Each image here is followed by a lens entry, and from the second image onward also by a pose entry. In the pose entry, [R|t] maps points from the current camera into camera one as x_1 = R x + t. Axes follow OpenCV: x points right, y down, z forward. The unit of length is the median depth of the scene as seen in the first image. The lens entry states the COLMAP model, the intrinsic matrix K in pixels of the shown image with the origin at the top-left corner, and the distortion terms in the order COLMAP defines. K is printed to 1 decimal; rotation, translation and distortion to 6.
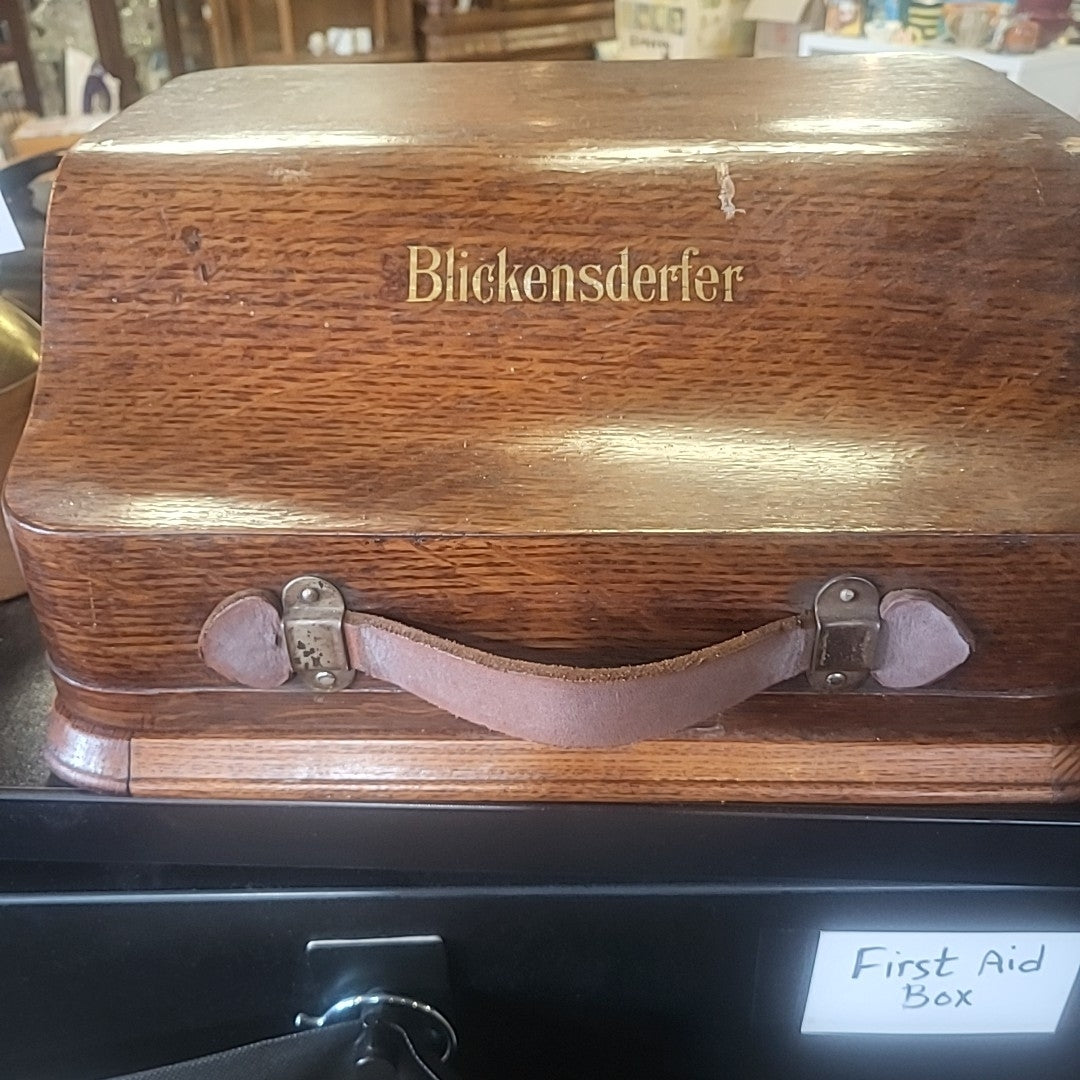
lens RADIAL K [[1124.4, 0, 543.3], [0, 1124.4, 550.2], [0, 0, 1]] dist [0.014521, 0.000000]
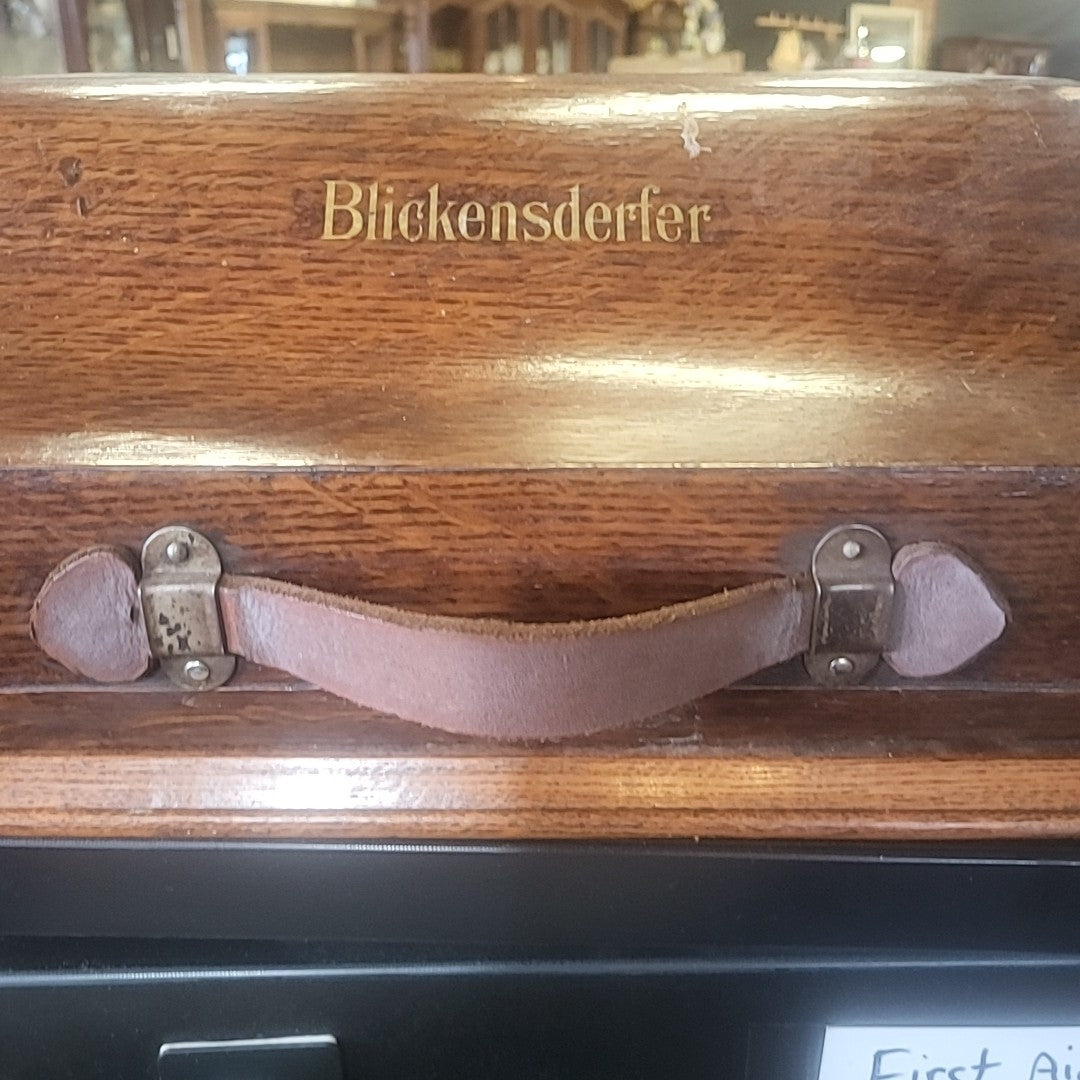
lens RADIAL K [[1124.4, 0, 553.9], [0, 1124.4, 530.9], [0, 0, 1]] dist [0.014521, 0.000000]
pose [[0.999155, 0.004126, 0.040904, 0.021835], [0.002852, 0.985601, -0.169061, 0.145000], [-0.041013, 0.169035, 0.984756, 0.191639]]
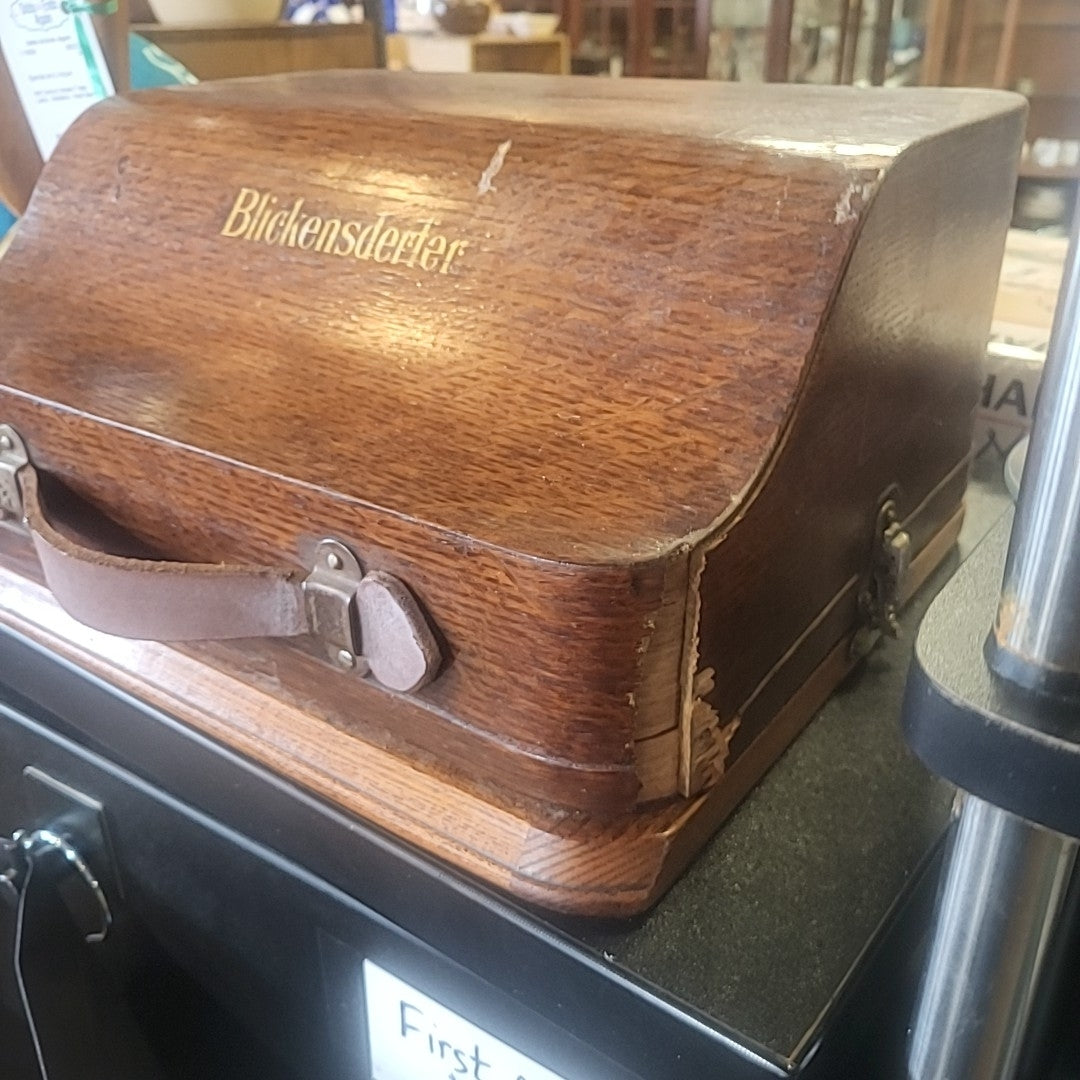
lens RADIAL K [[1124.4, 0, 541.8], [0, 1124.4, 510.8], [0, 0, 1]] dist [0.014521, 0.000000]
pose [[0.831430, 0.244690, -0.498849, 0.779432], [-0.299228, 0.953680, -0.030935, -0.020587], [0.468173, 0.174990, 0.866137, 0.234949]]
